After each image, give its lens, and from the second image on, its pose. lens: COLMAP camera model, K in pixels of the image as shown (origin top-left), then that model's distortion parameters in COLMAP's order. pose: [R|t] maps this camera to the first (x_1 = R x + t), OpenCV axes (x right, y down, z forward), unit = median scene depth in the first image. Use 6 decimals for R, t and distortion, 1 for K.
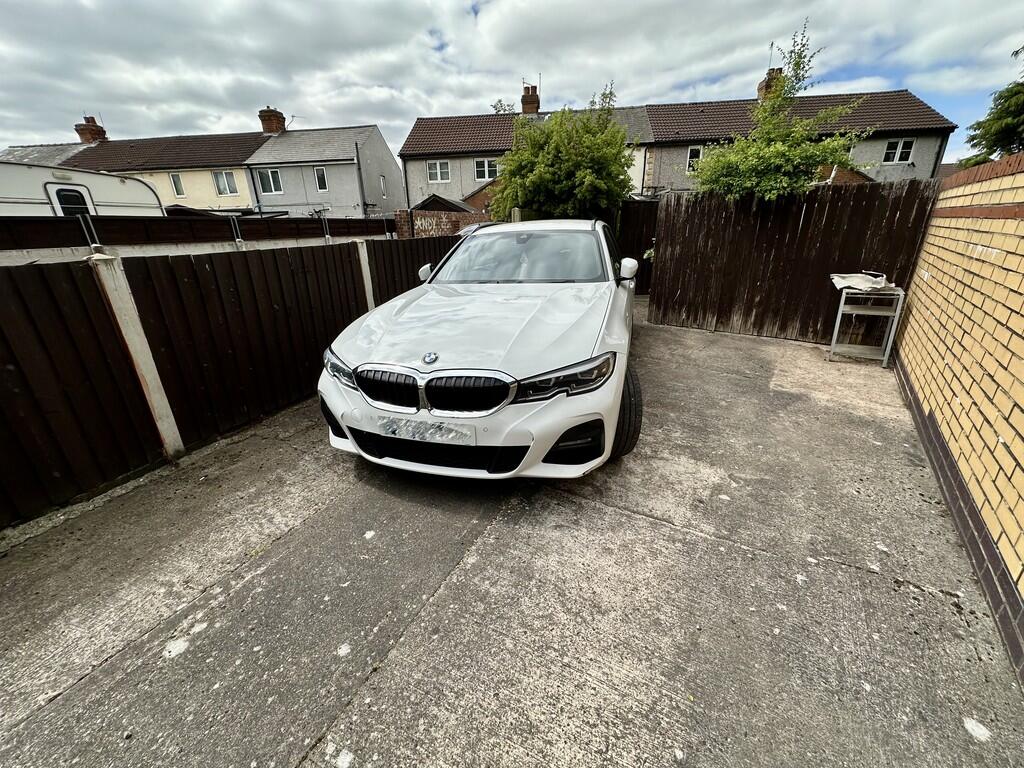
lens RADIAL K [[408.5, 0, 511.1], [0, 408.5, 378.8], [0, 0, 1]] dist [-0.002631, 0.000539]
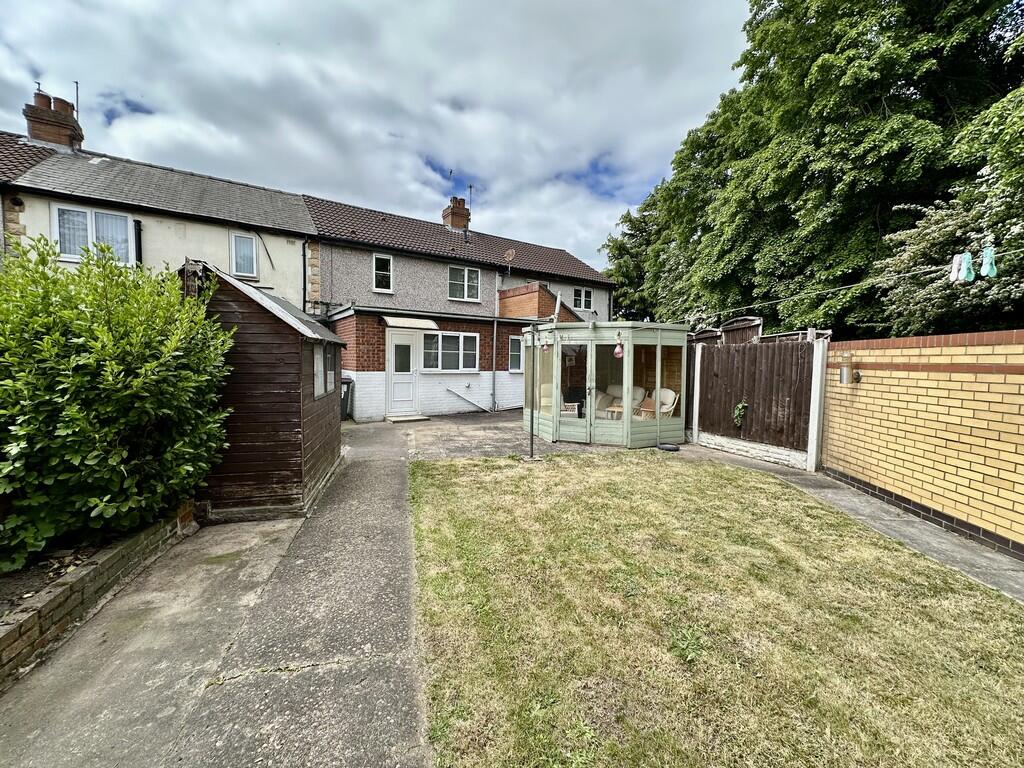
lens RADIAL K [[408.5, 0, 510.2], [0, 408.5, 383.1], [0, 0, 1]] dist [-0.002631, 0.000539]
pose [[0.757623, -0.002365, 0.652688, 0.164524], [0.197325, 0.954029, -0.225592, -0.166355], [-0.622150, 0.299705, 0.723261, 0.429473]]
